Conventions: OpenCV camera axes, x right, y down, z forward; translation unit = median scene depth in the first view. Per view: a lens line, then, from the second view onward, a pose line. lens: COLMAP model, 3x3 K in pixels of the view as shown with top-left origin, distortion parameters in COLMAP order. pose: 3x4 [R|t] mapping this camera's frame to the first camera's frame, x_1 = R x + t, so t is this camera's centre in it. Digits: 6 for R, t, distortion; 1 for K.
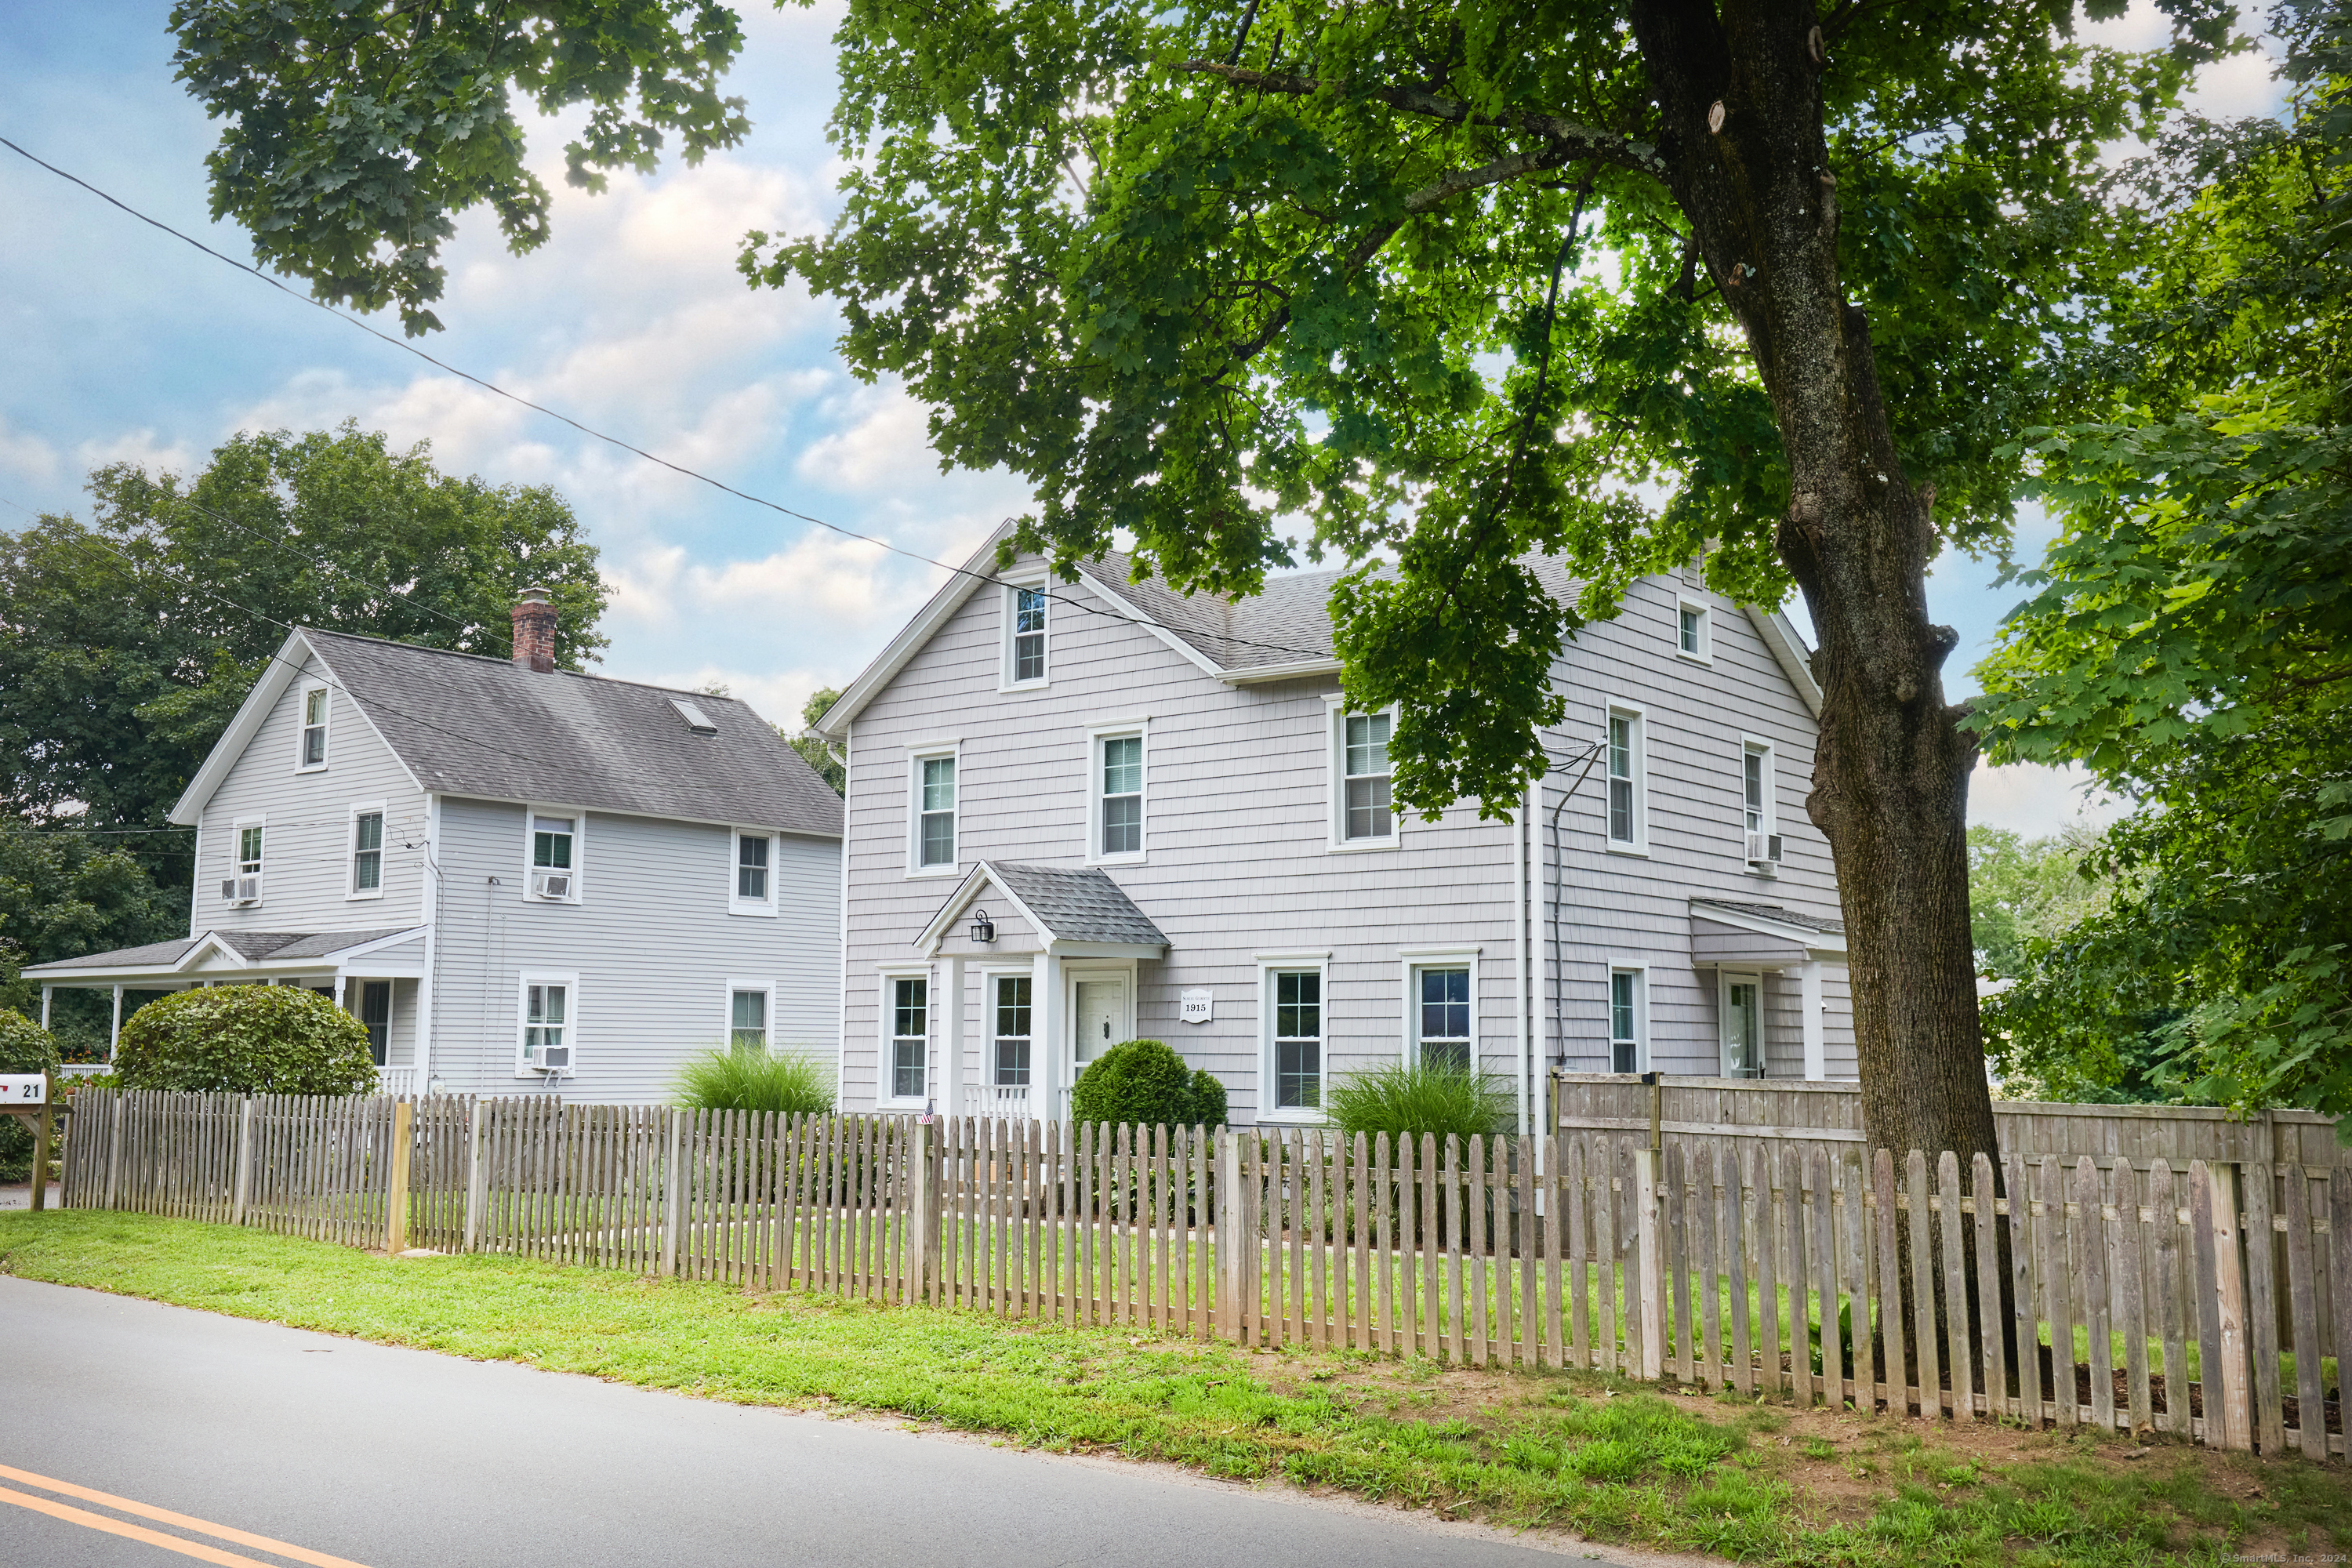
lens RADIAL K [[2218.7, 0, 1170.2], [0, 2218.7, 784.7], [0, 0, 1]] dist [0.041914, 0.000000]
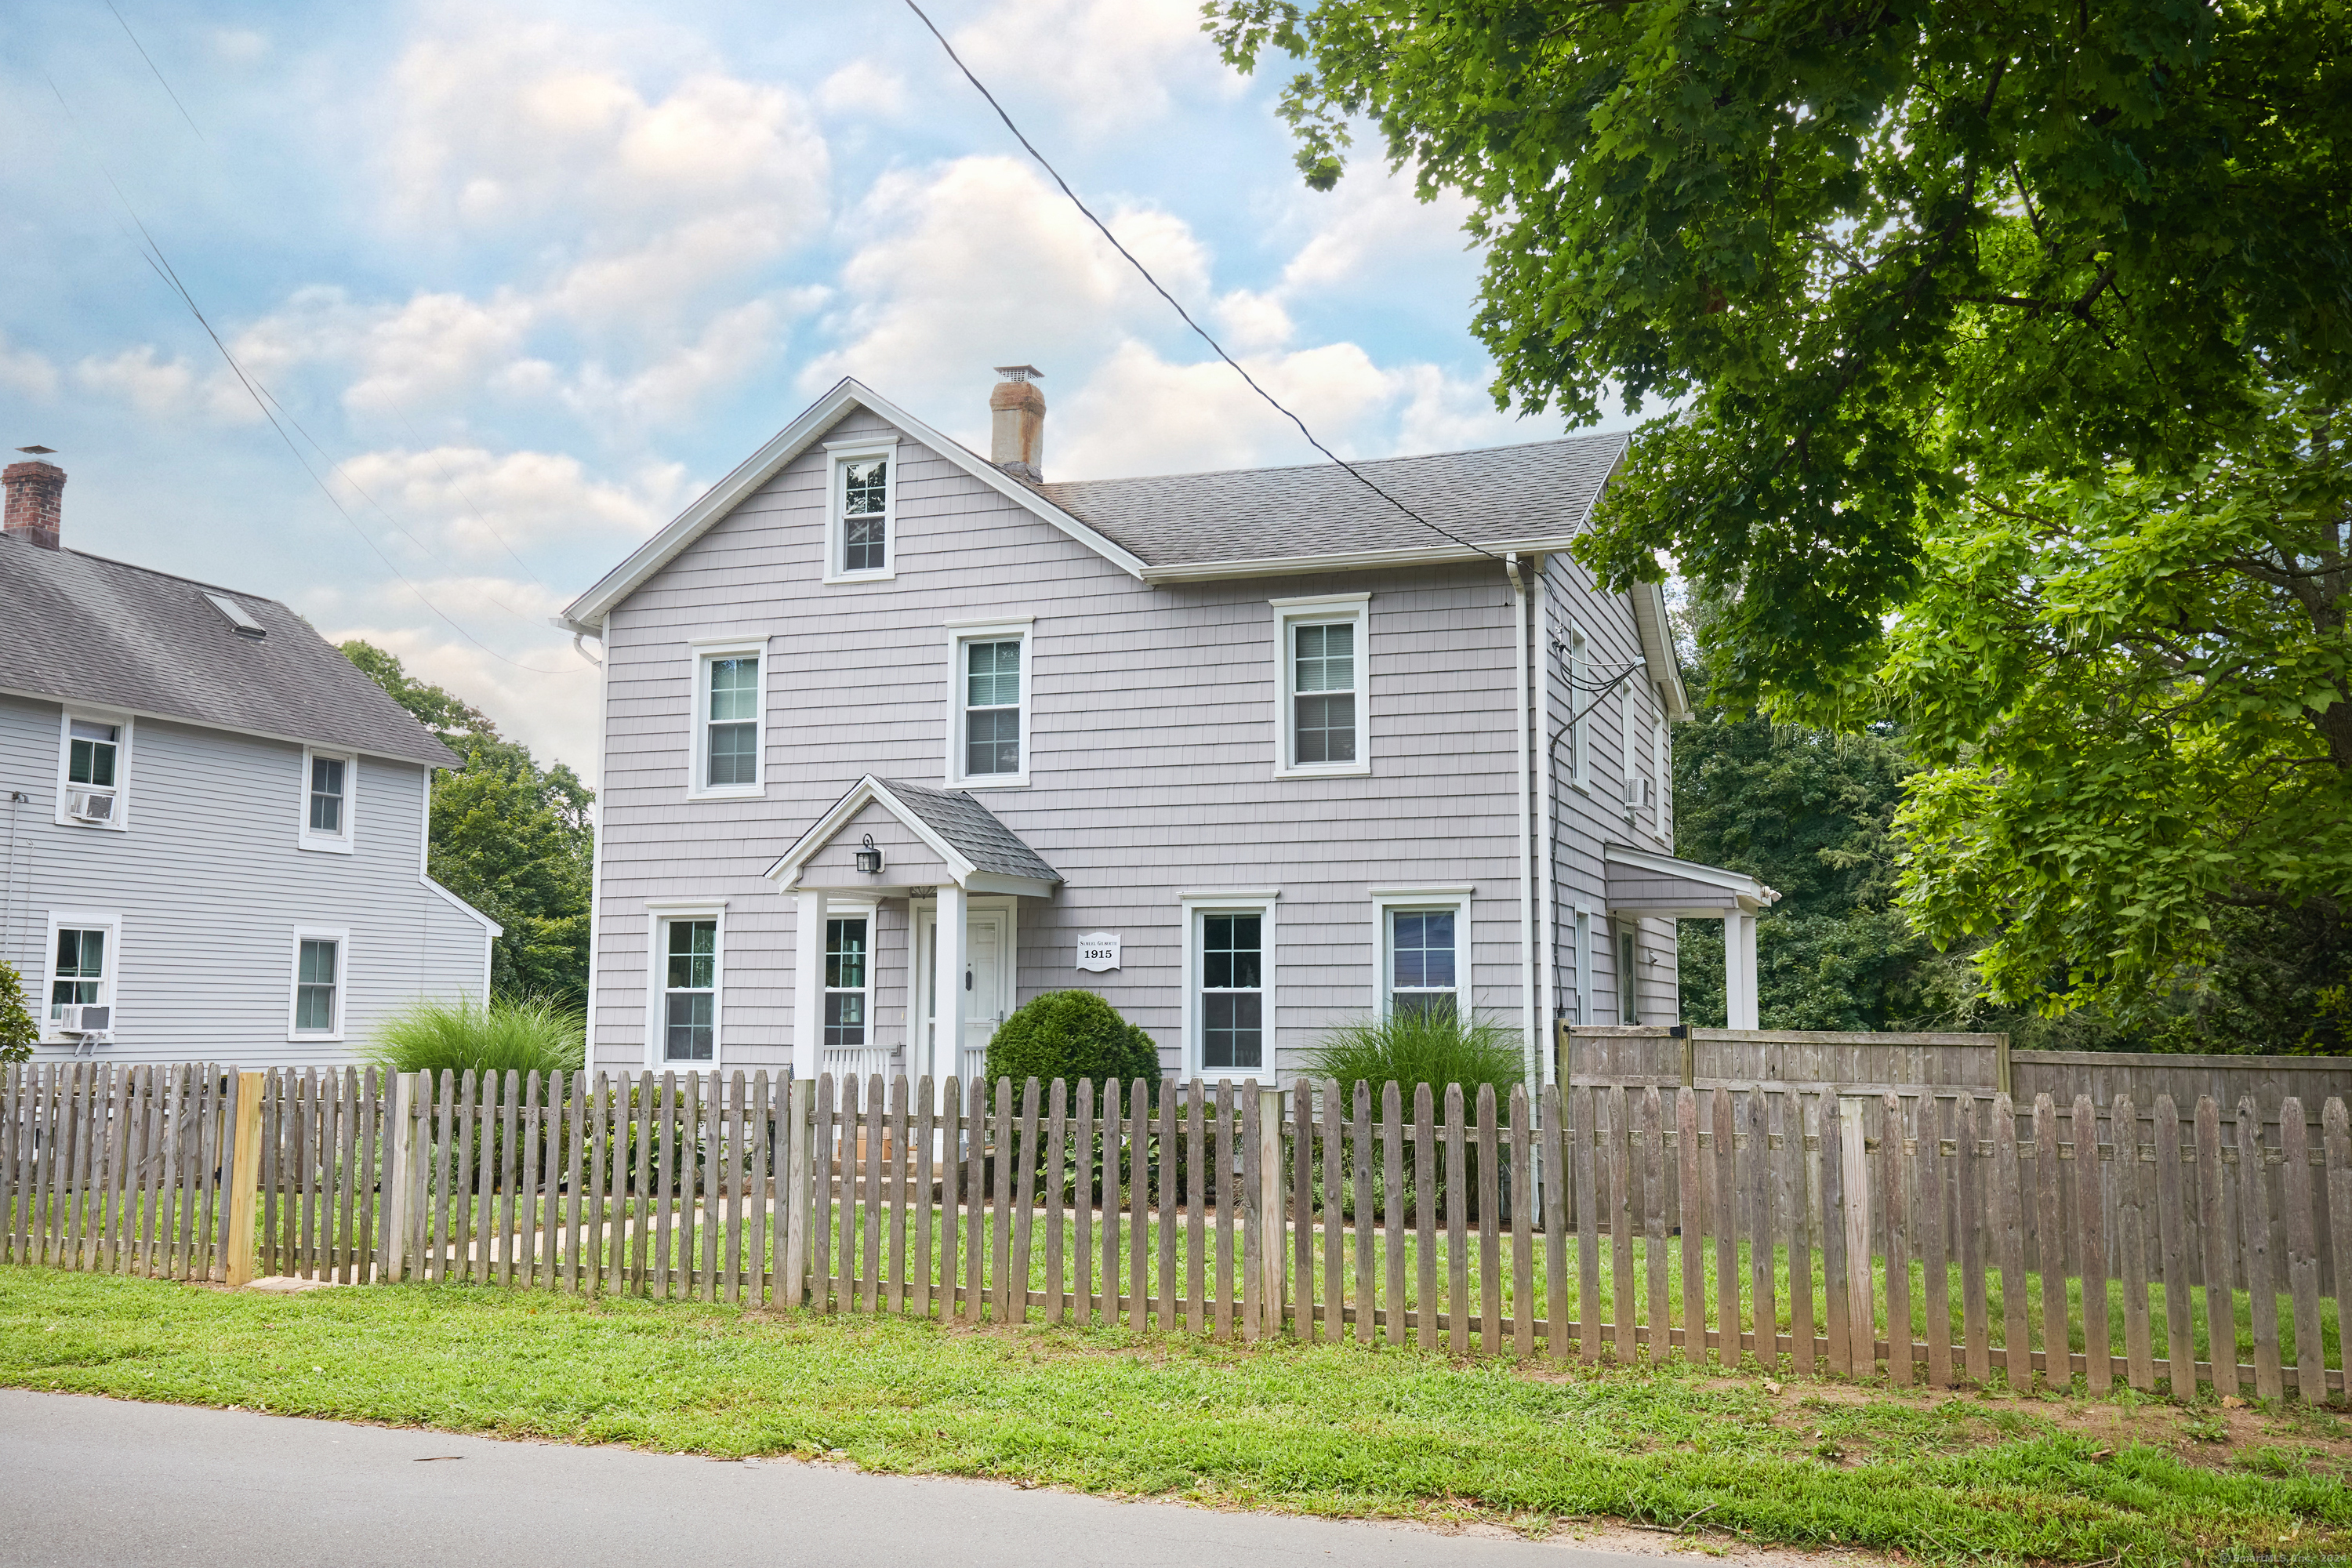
lens RADIAL K [[2102.9, 0, 1178.4], [0, 2102.9, 780.5], [0, 0, 1]] dist [0.043094, -0.002531]
pose [[0.947625, 0.033911, 0.317581, -0.218791], [-0.036284, 0.999340, 0.001560, 0.030036], [-0.317318, -0.013001, 0.948230, 0.210286]]
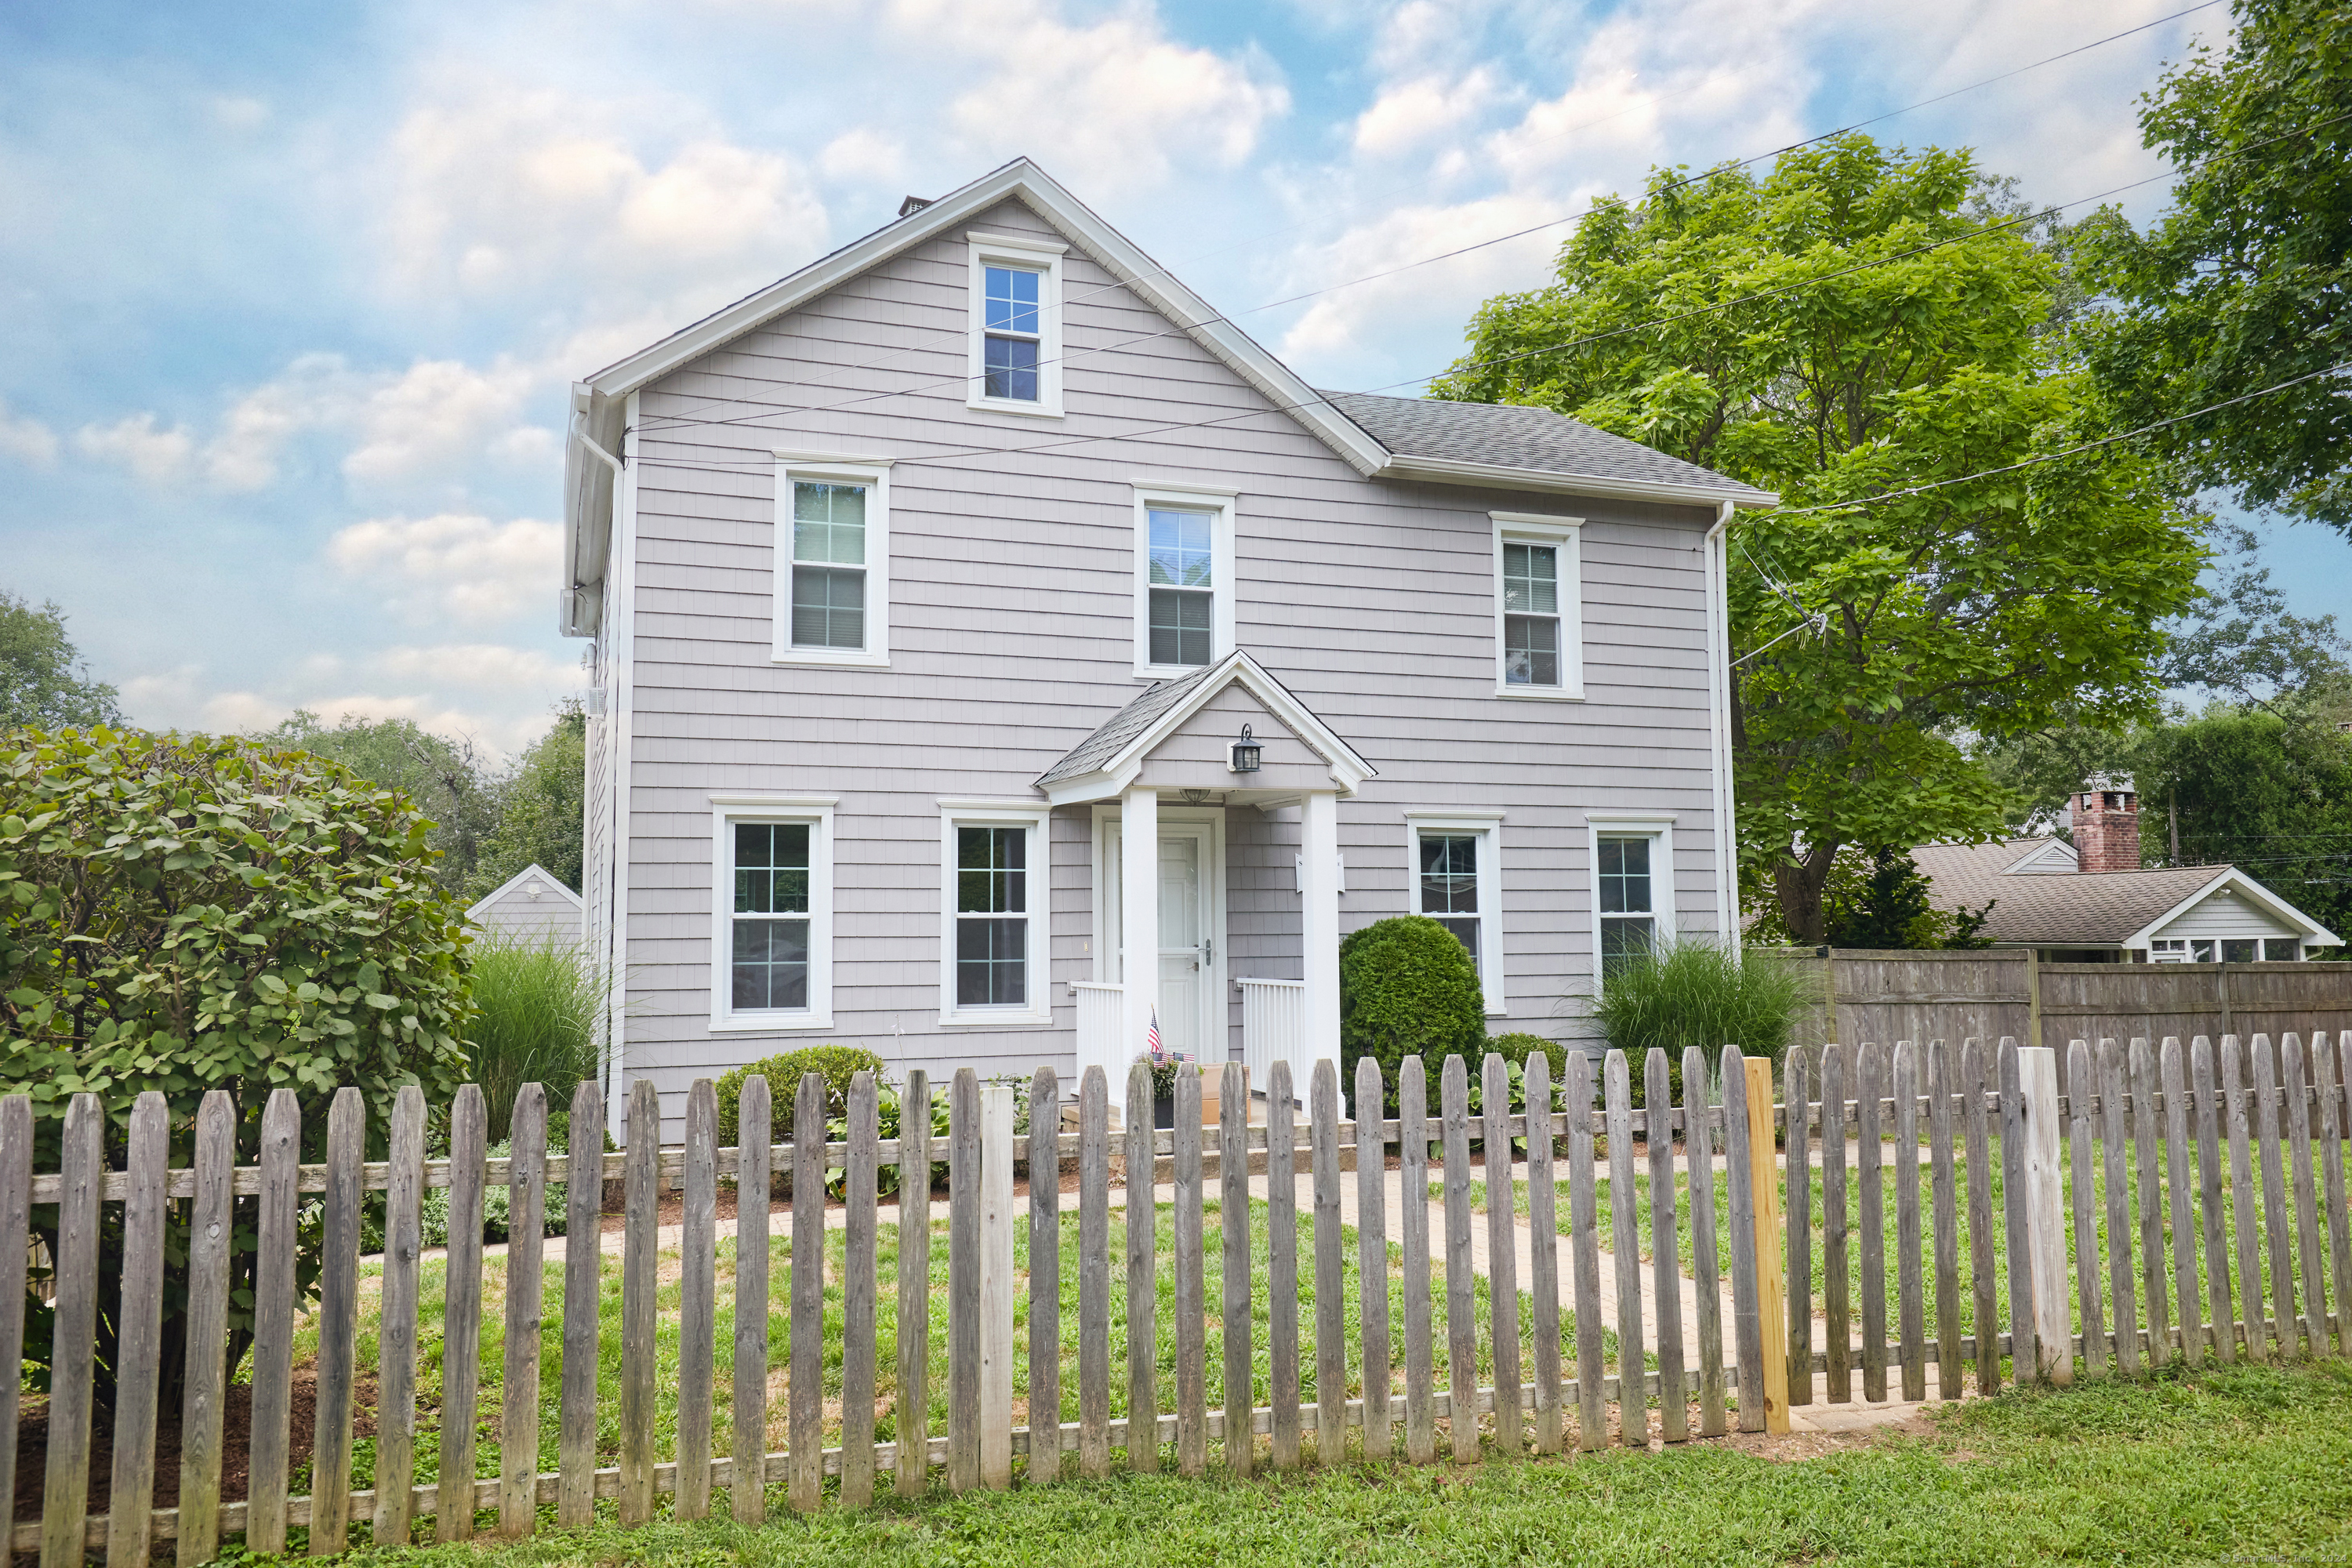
lens RADIAL K [[1748.1, 0, 1178.1], [0, 1748.1, 763.6], [0, 0, 1]] dist [0.028051, 0.001230]
pose [[0.508434, 0.068798, 0.858348, -0.536534], [-0.094859, 0.995211, -0.023579, 0.079426], [-0.855860, -0.069434, 0.512526, 0.720700]]
